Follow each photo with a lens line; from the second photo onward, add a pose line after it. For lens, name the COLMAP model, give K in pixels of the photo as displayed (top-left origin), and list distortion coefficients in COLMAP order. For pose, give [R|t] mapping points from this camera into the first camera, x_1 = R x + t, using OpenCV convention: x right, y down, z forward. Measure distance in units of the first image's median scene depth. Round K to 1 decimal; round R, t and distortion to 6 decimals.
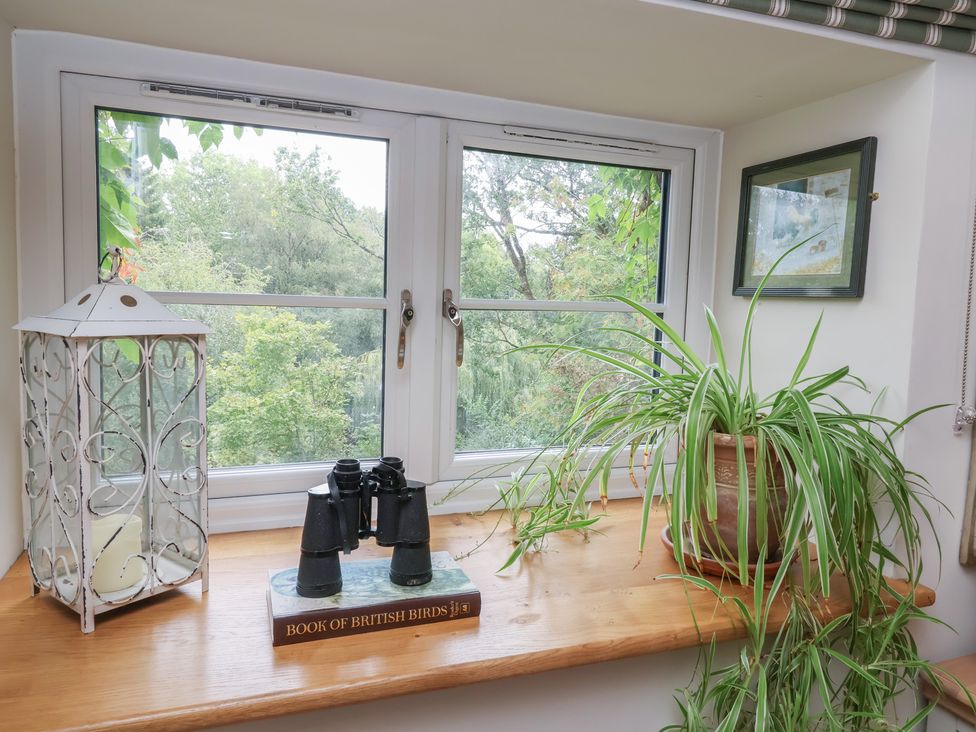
lens RADIAL K [[594.7, 0, 488.0], [0, 594.7, 366.0], [0, 0, 1]] dist [0.000360, 0.000184]
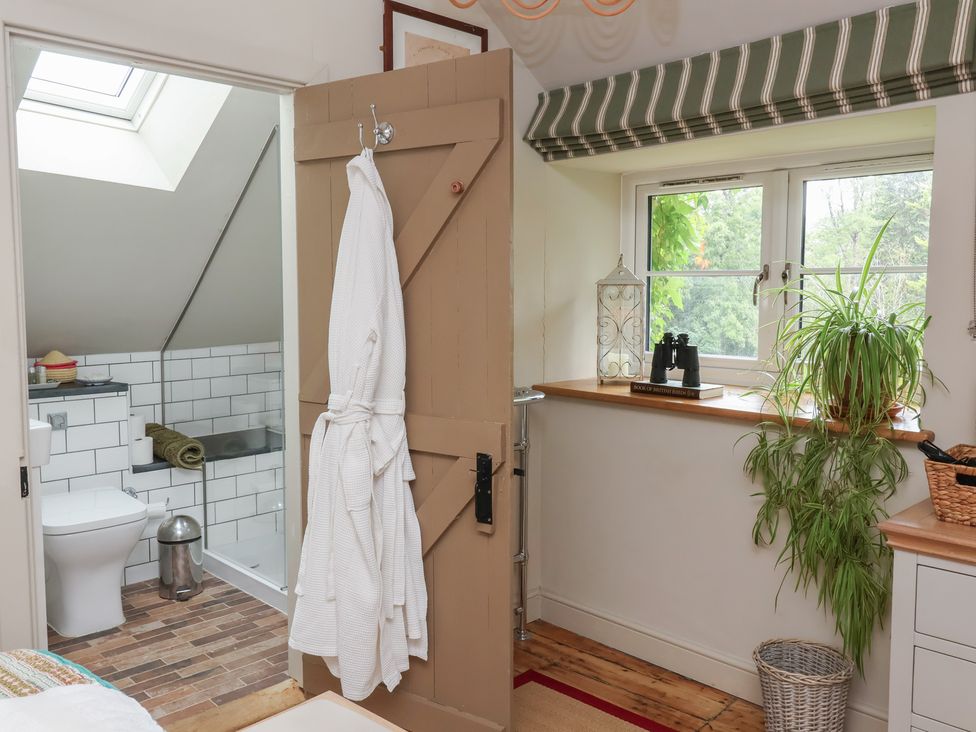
lens RADIAL K [[831.7, 0, 488.0], [0, 831.7, 366.0], [0, 0, 1]] dist [-0.004931, -0.004595]
pose [[0.461364, 0.064791, -0.884842, 2.597608], [-0.059775, 0.997334, 0.041860, 0.189253], [0.885195, 0.033579, 0.464007, -1.400783]]
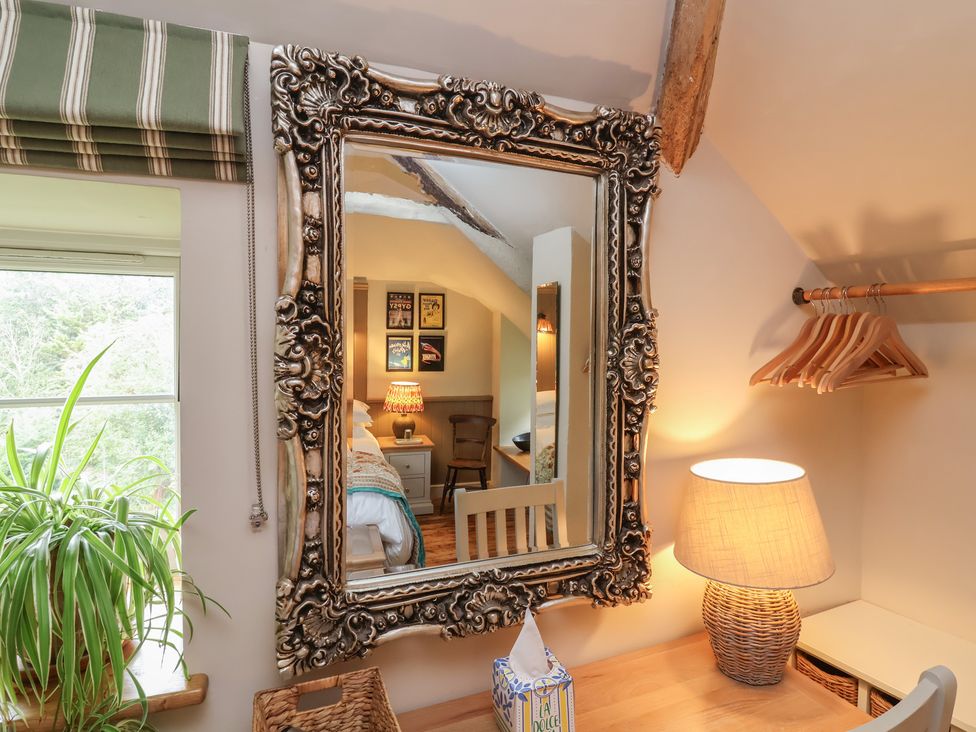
lens RADIAL K [[556.5, 0, 488.0], [0, 556.5, 366.0], [0, 0, 1]] dist [-0.003688, -0.001308]
pose [[0.999161, -0.013439, 0.038683, 1.433572], [0.015044, 0.999025, -0.041509, -0.196082], [-0.038088, 0.042056, 0.998389, -0.082179]]
